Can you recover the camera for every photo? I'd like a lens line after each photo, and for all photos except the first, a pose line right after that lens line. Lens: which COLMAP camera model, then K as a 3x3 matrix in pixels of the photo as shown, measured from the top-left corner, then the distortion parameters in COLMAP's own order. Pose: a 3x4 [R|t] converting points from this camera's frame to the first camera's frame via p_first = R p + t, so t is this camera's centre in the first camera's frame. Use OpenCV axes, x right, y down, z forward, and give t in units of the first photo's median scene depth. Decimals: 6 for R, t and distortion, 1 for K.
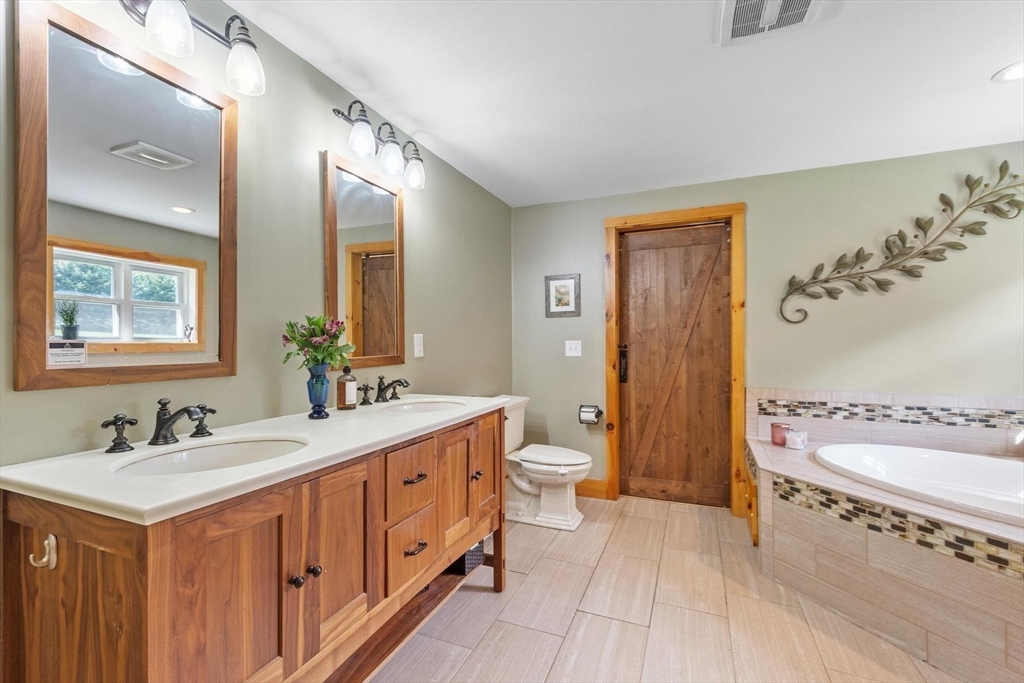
lens RADIAL K [[456.3, 0, 512.7], [0, 456.3, 340.3], [0, 0, 1]] dist [0.000737, -0.000743]
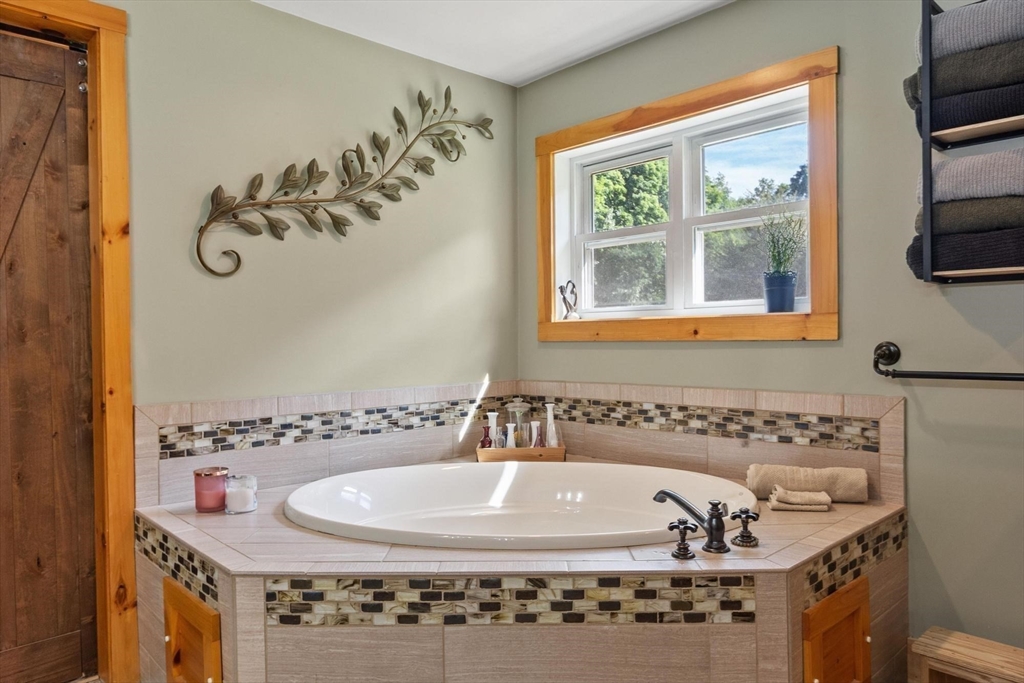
lens RADIAL K [[690.9, 0, 513.5], [0, 690.9, 342.4], [0, 0, 1]] dist [-0.003834, 0.003457]
pose [[0.417450, -0.013347, 0.908602, 0.029311], [0.009839, 0.999900, 0.010168, 0.037523], [-0.908647, 0.004696, 0.417540, 0.379103]]
